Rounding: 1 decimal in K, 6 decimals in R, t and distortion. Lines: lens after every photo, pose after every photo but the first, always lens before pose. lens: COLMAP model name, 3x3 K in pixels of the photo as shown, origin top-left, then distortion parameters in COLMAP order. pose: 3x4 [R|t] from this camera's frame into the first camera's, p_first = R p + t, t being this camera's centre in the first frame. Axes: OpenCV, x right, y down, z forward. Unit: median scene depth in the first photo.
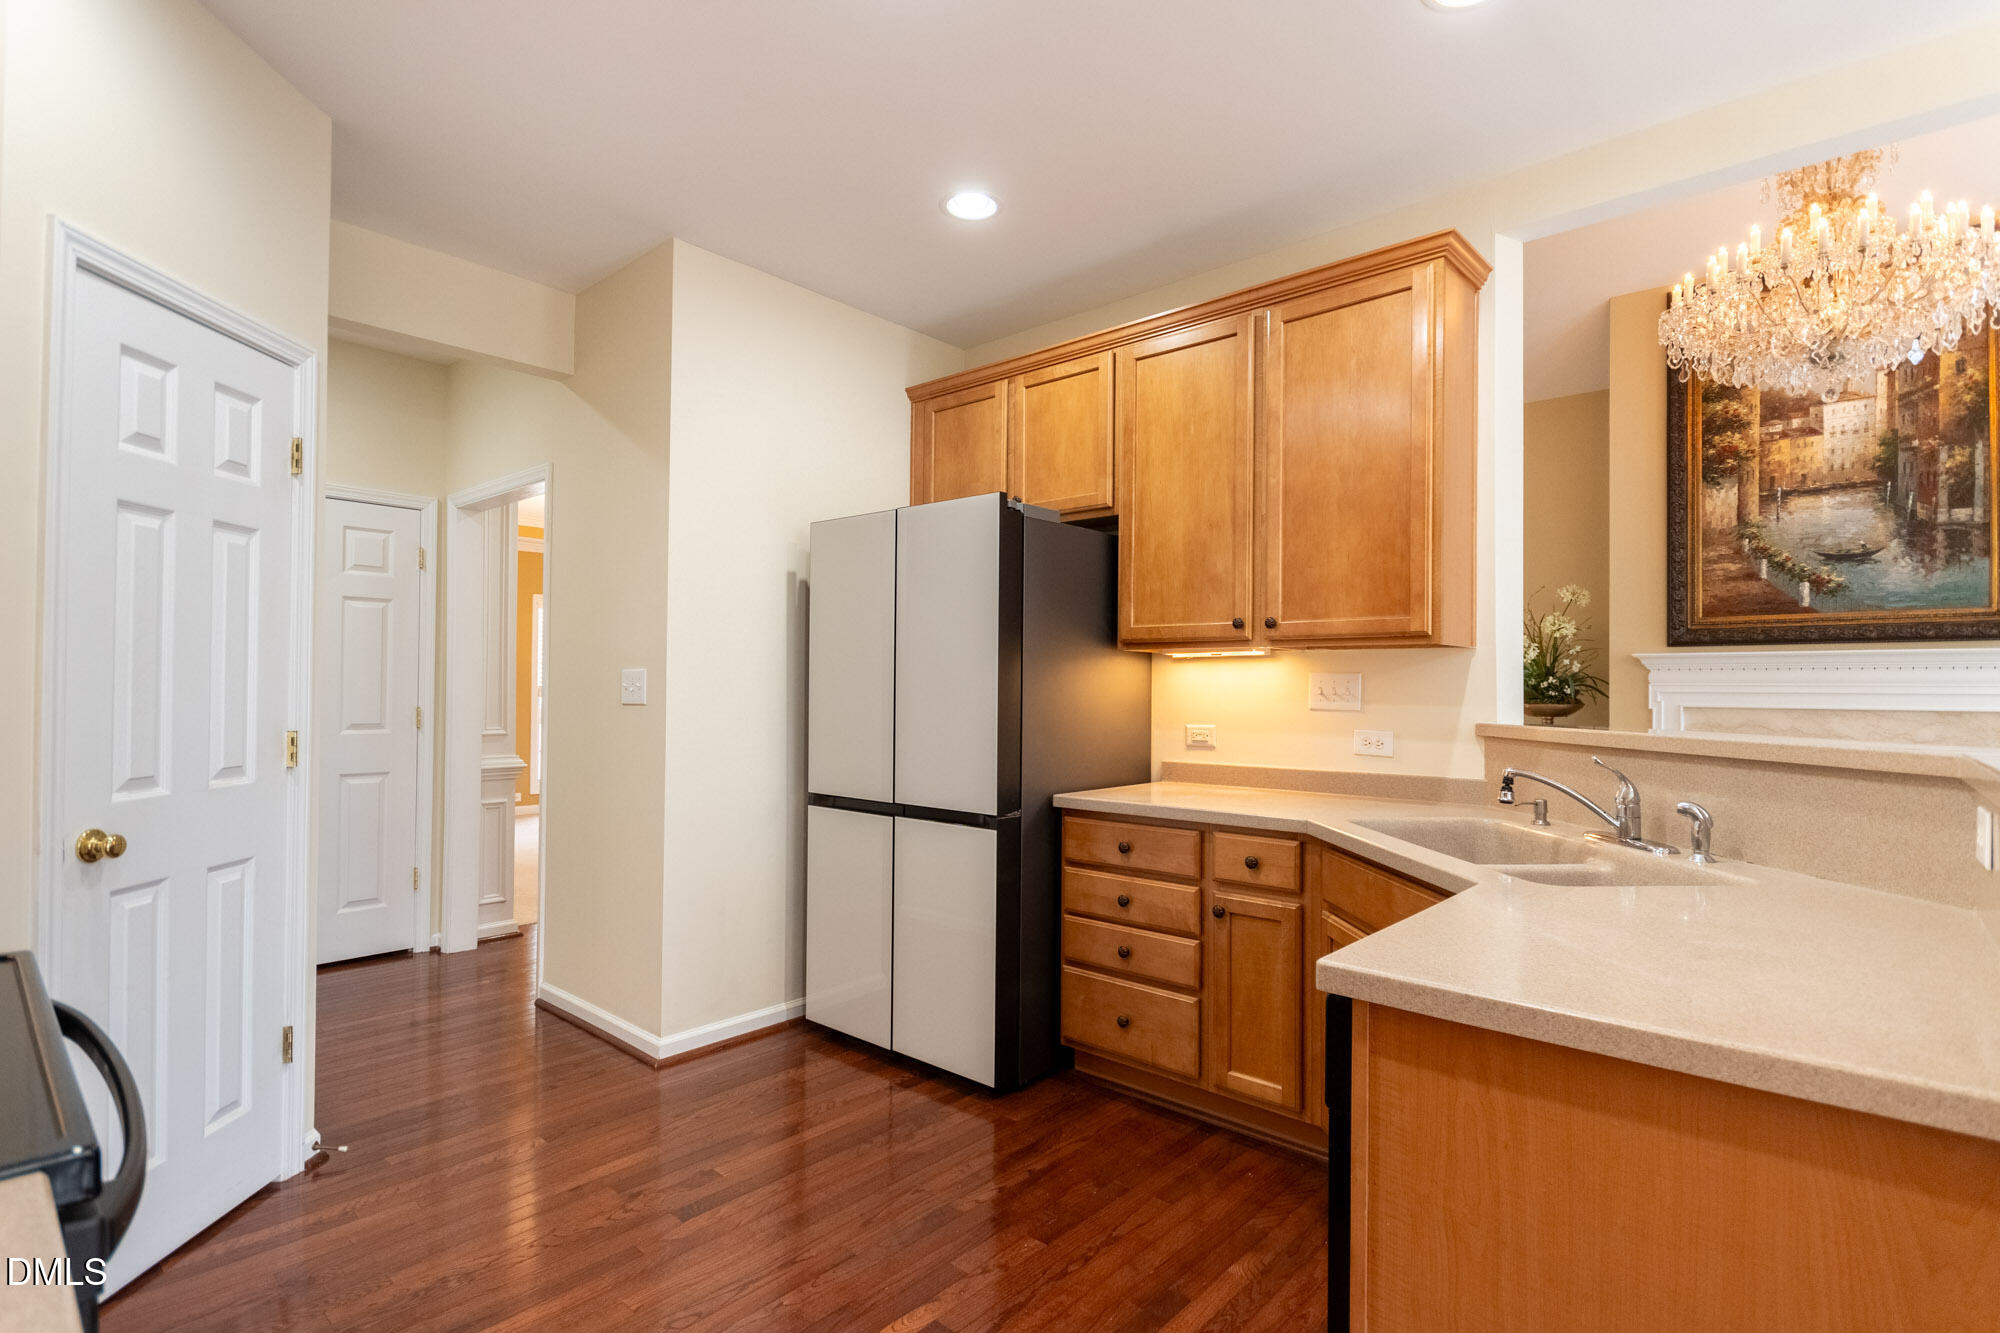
lens RADIAL K [[964.7, 0, 1000.0], [0, 964.7, 675.9], [0, 0, 1]] dist [-0.000053, -0.004644]
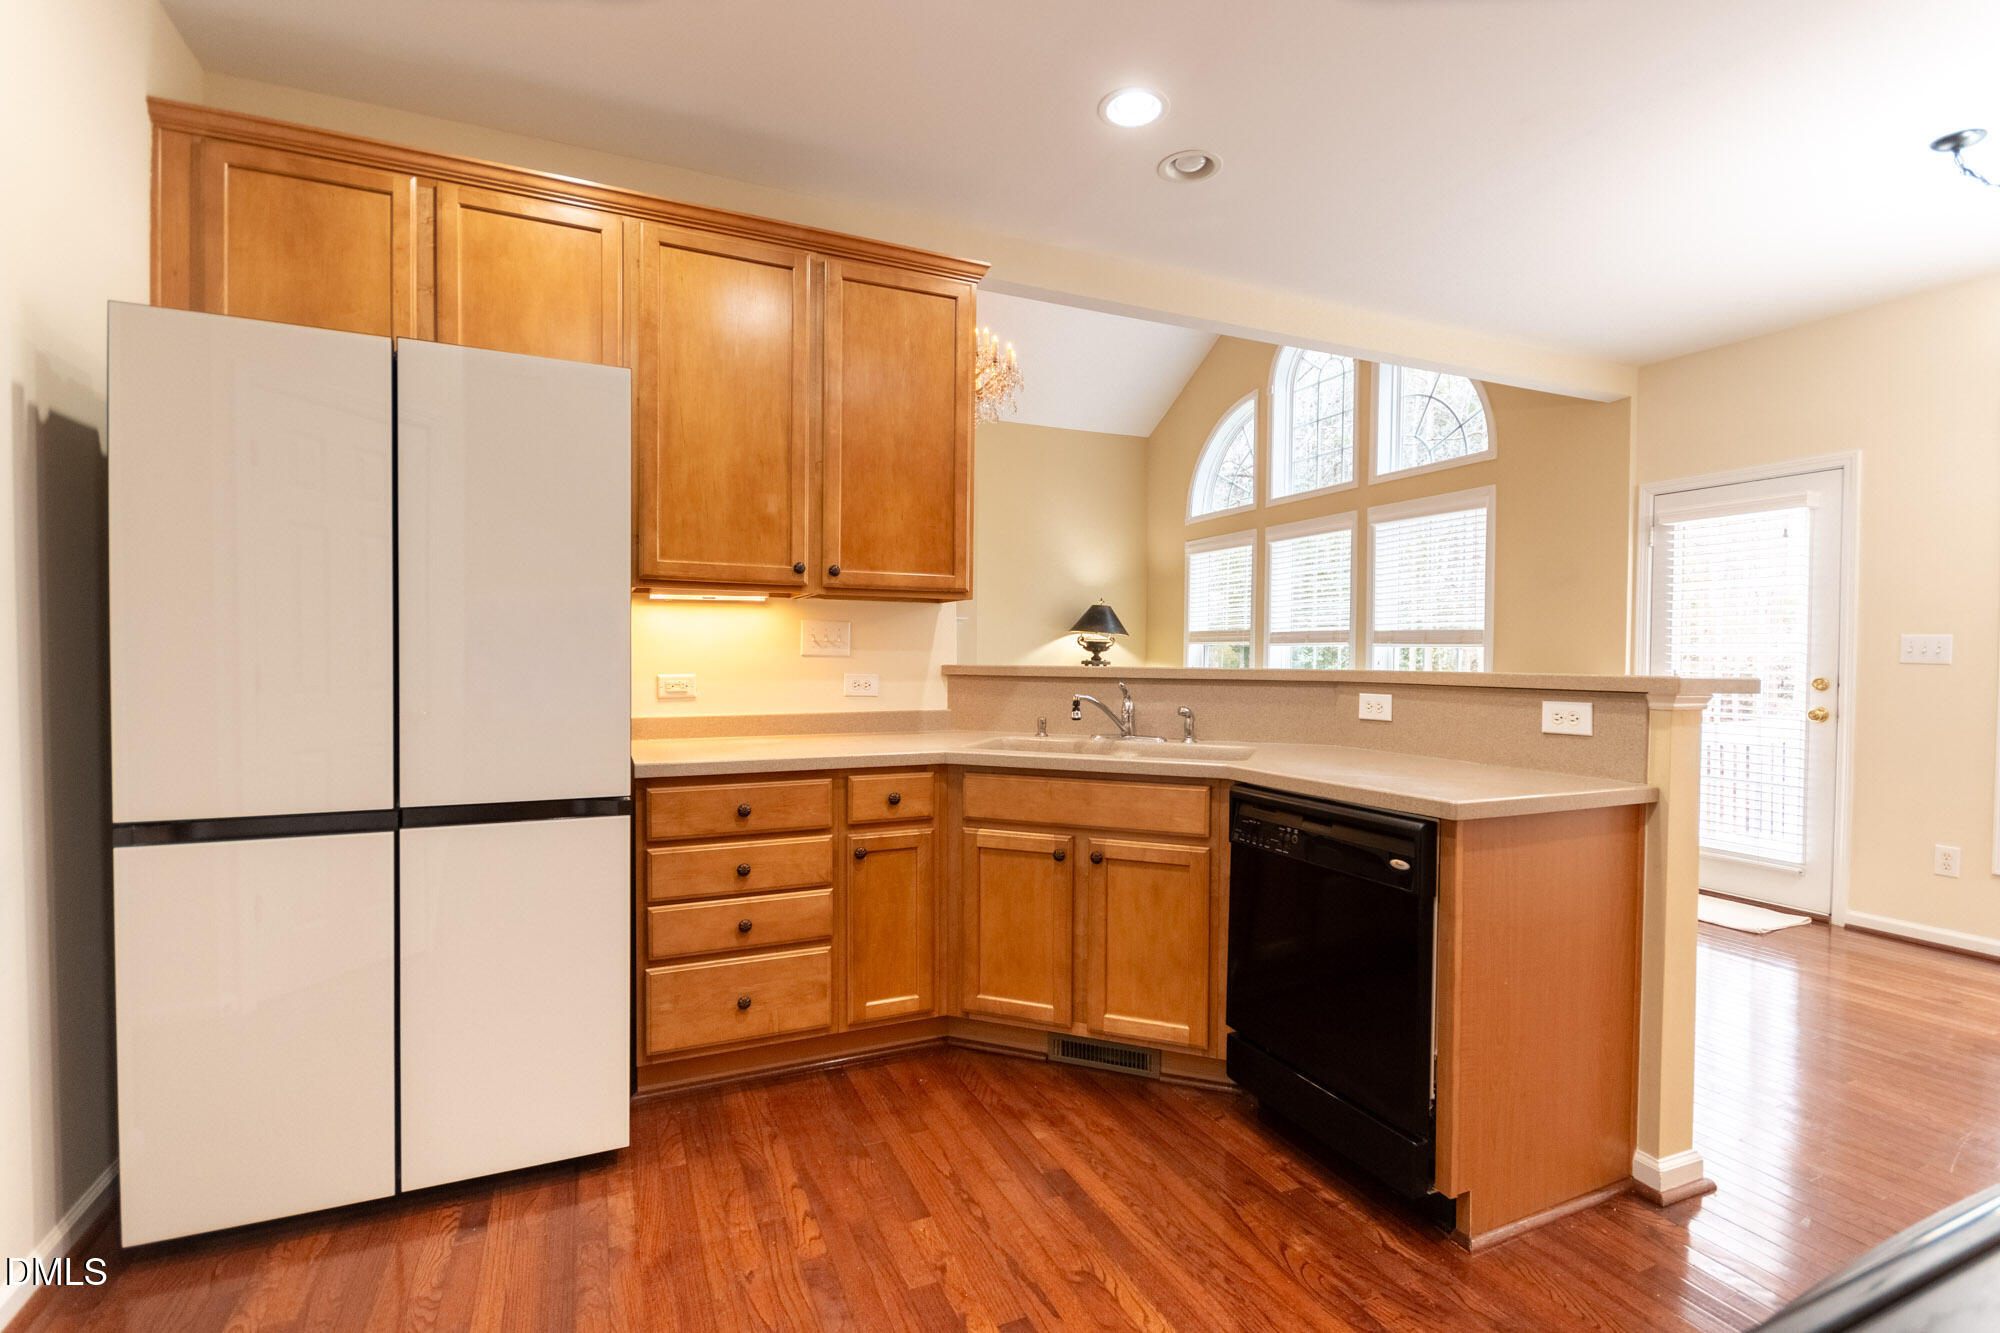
lens RADIAL K [[922.9, 0, 1009.6], [0, 922.9, 675.4], [0, 0, 1]] dist [-0.006110, -0.000963]
pose [[0.393274, -0.027241, 0.919017, -0.377924], [-0.016954, 0.999176, 0.036872, 0.011648], [-0.919265, -0.030082, 0.392489, 0.300899]]
